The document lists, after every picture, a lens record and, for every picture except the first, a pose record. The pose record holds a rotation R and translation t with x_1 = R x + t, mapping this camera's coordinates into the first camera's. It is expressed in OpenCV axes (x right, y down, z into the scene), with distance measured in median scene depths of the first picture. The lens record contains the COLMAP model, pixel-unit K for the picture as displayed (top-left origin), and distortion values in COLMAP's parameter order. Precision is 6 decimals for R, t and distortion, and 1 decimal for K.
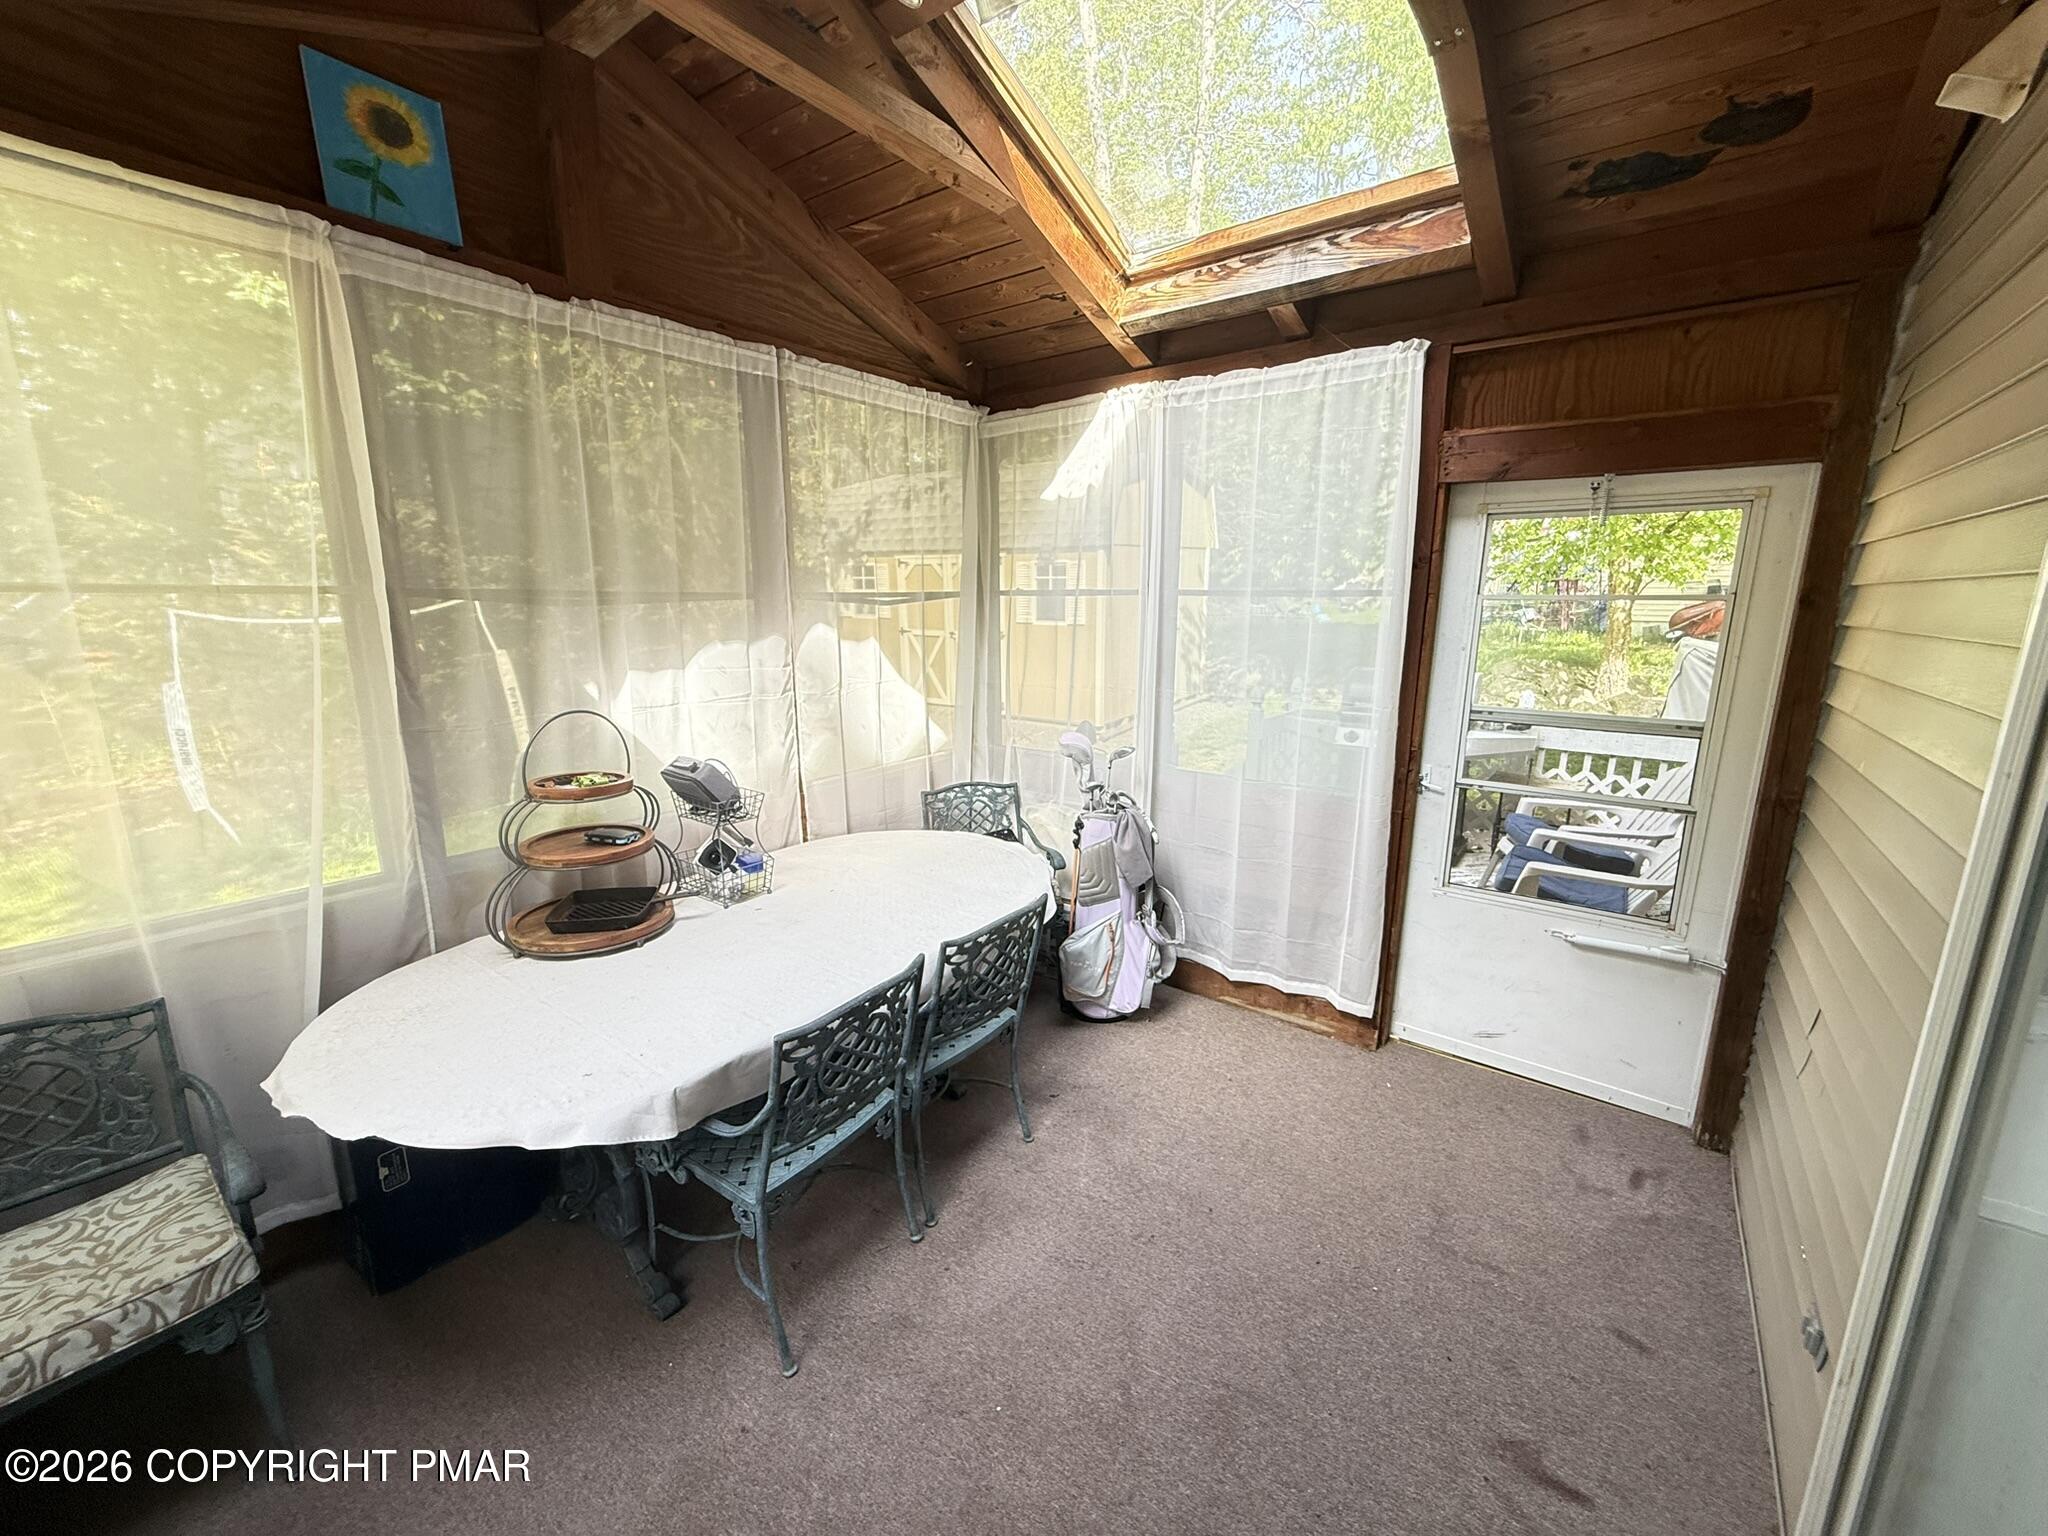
lens RADIAL K [[819.0, 0, 1006.4], [0, 819.0, 767.5], [0, 0, 1]] dist [0.000649, 0.000234]
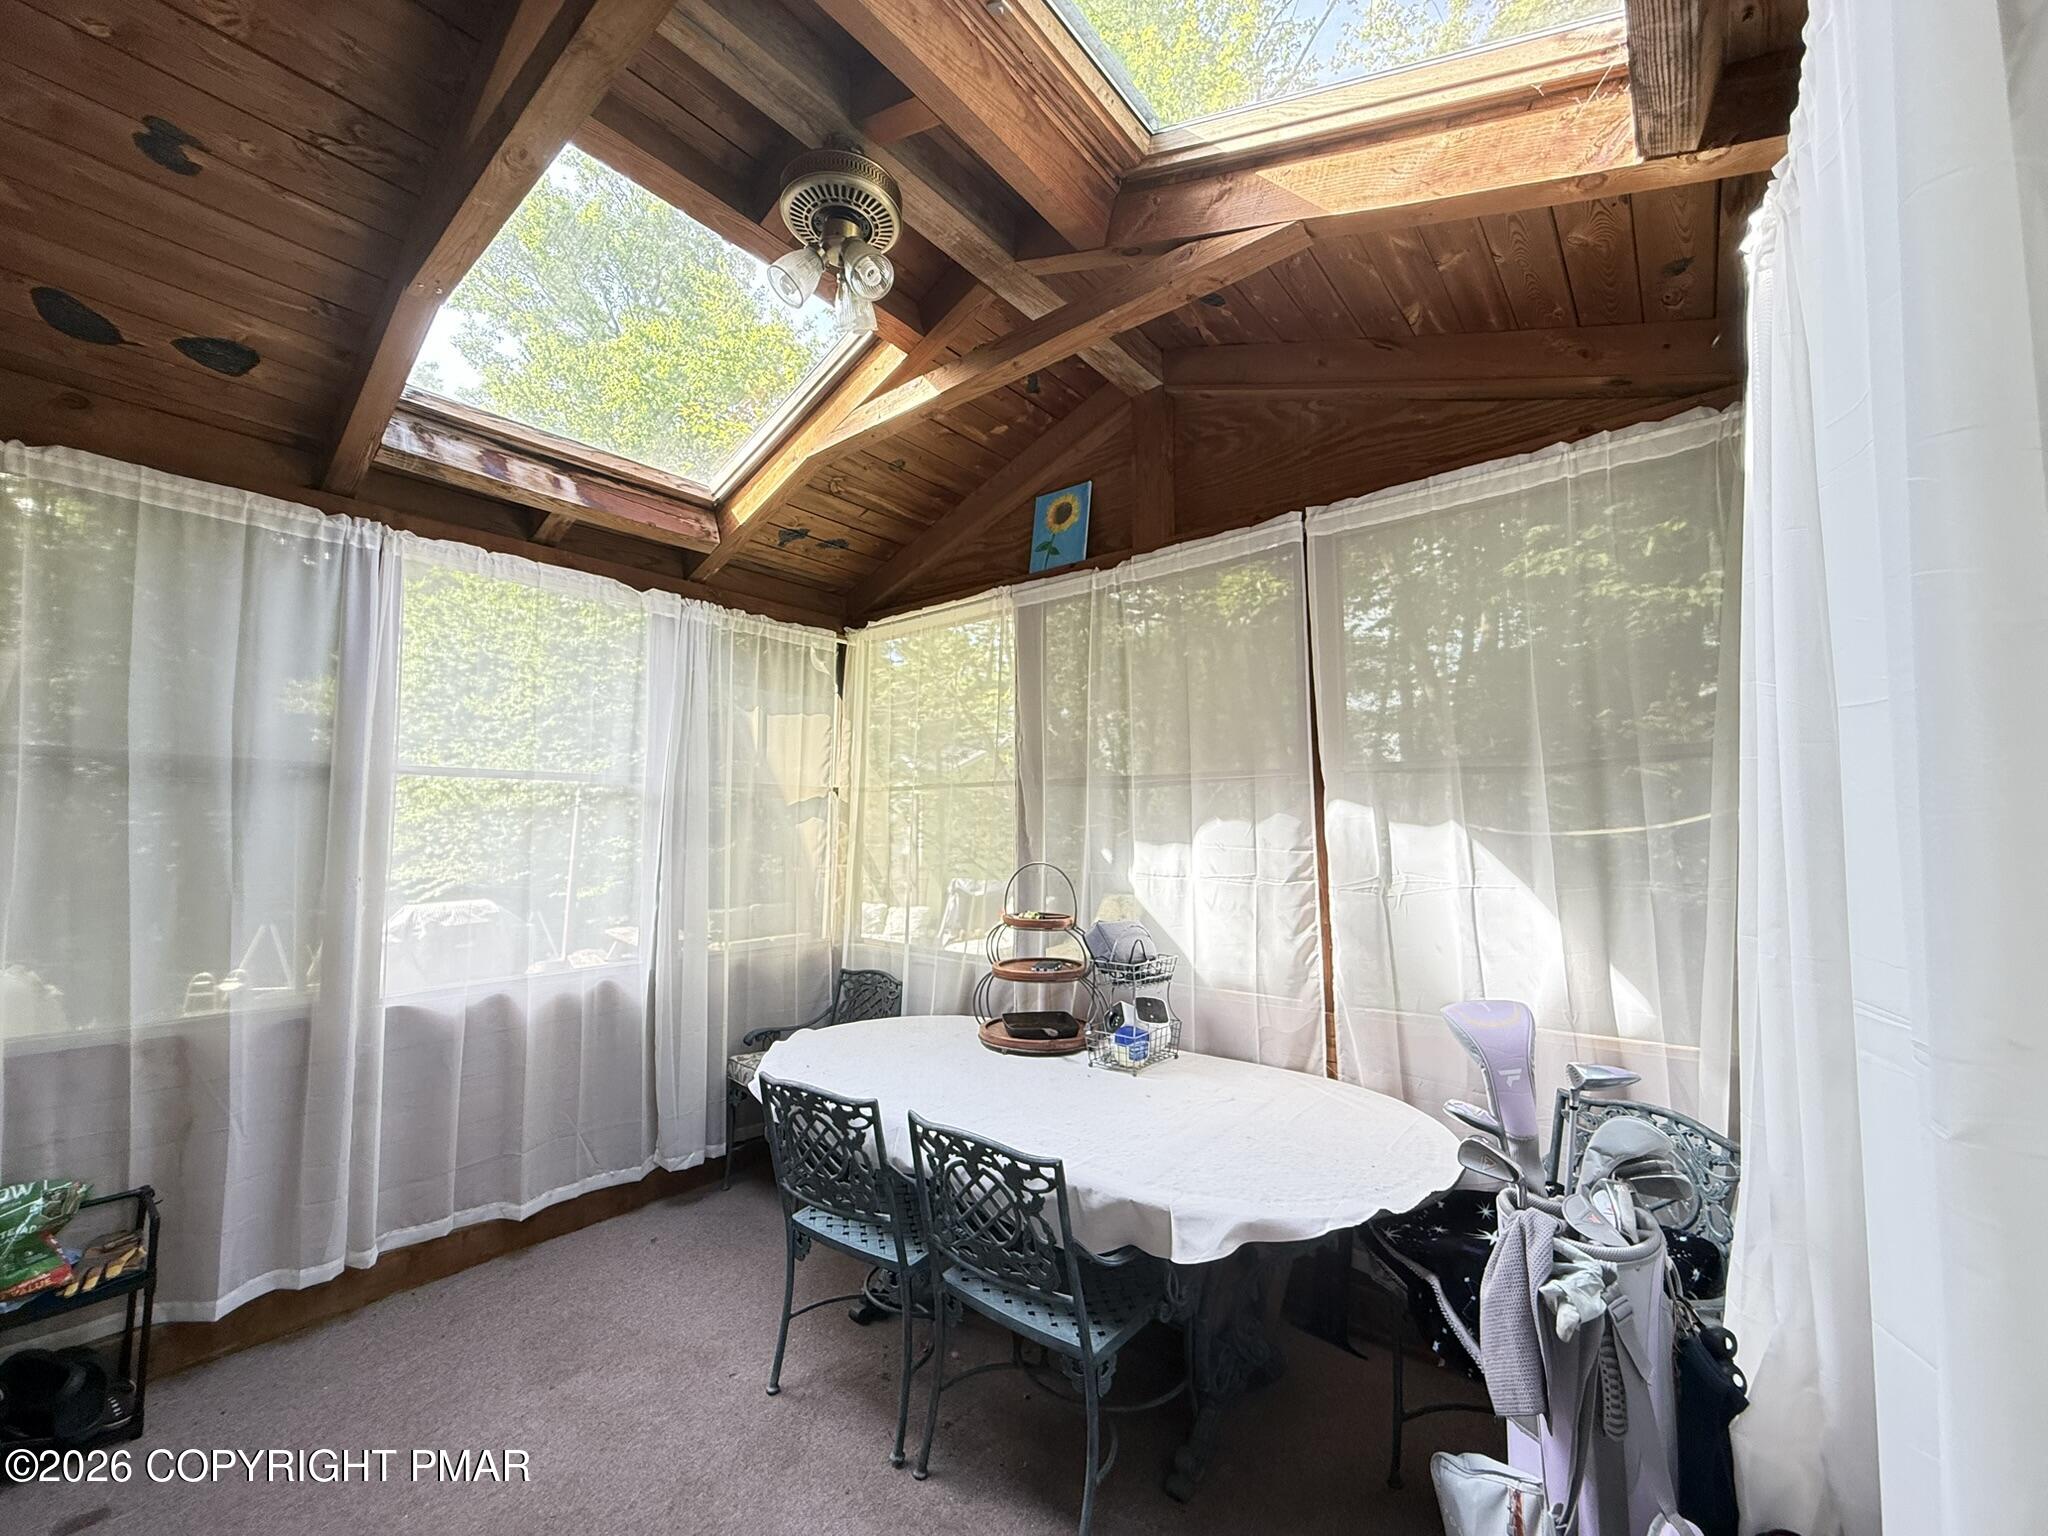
lens RADIAL K [[819.0, 0, 1024.5], [0, 819.0, 766.0], [0, 0, 1]] dist [0.000649, 0.000234]
pose [[-0.035202, -0.080171, -0.996159, 0.647752], [-0.201919, 0.976791, -0.071477, -0.097136], [0.978769, 0.198628, -0.050573, 0.805003]]
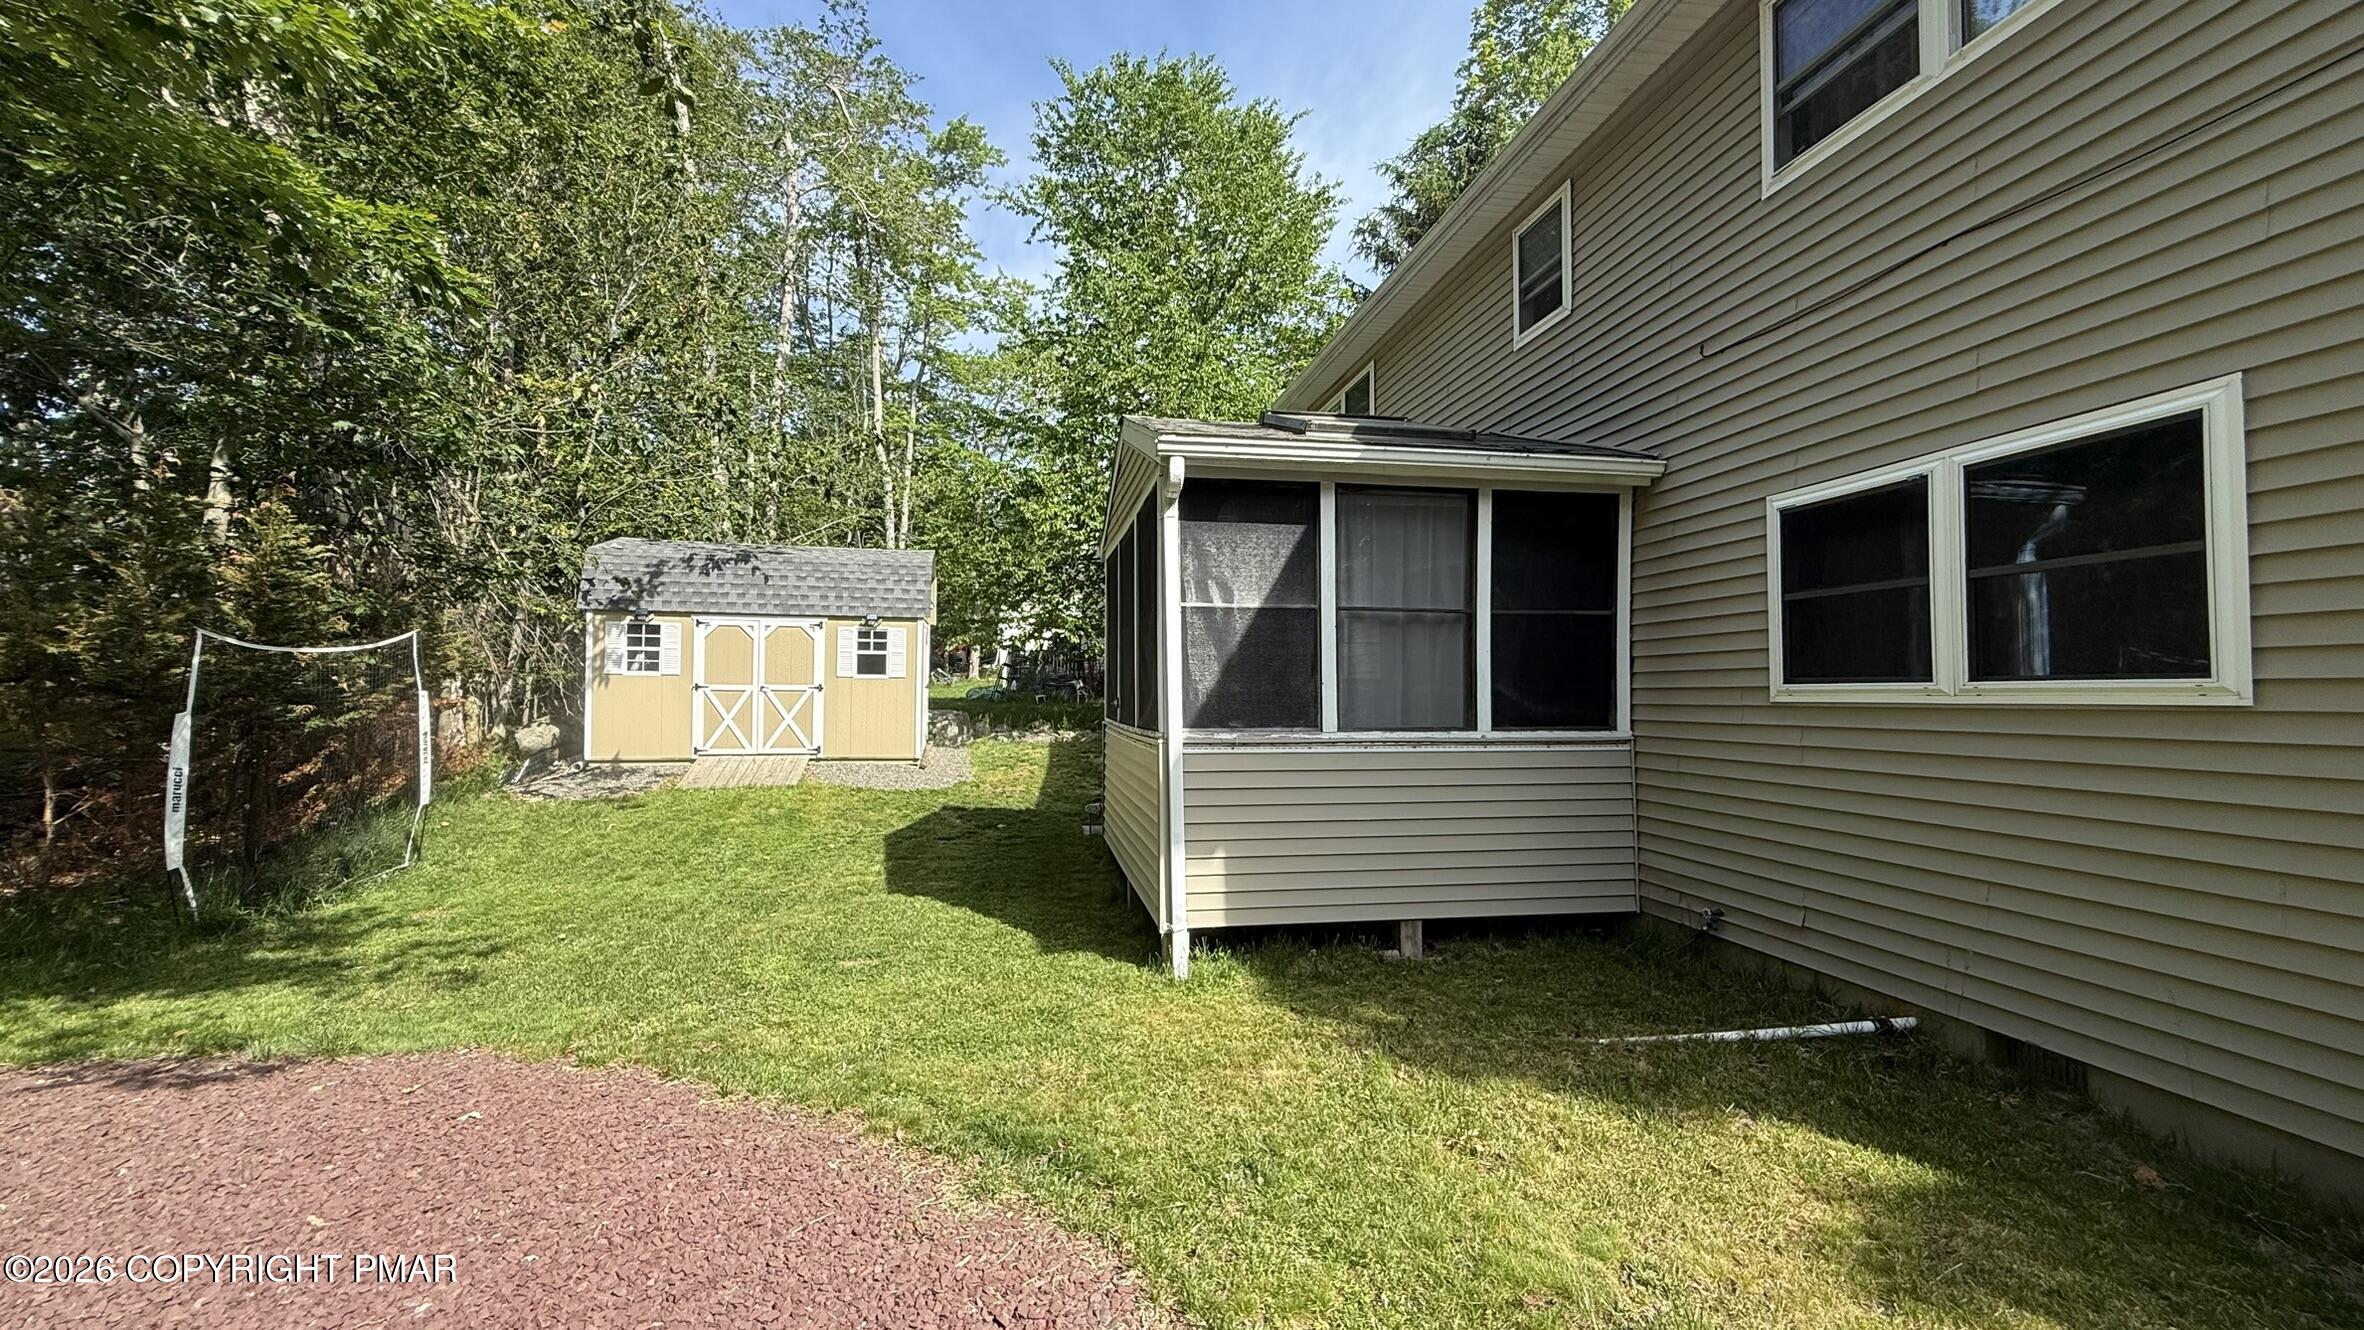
lens RADIAL K [[953.3, 0, 1179.9], [0, 953.3, 672.5], [0, 0, 1]] dist [0.001735, -0.000409]
pose [[0.676153, 0.009910, 0.736695, -0.710465], [0.156591, 0.975131, -0.156839, 0.118942], [-0.719928, 0.221407, 0.657786, -0.281964]]
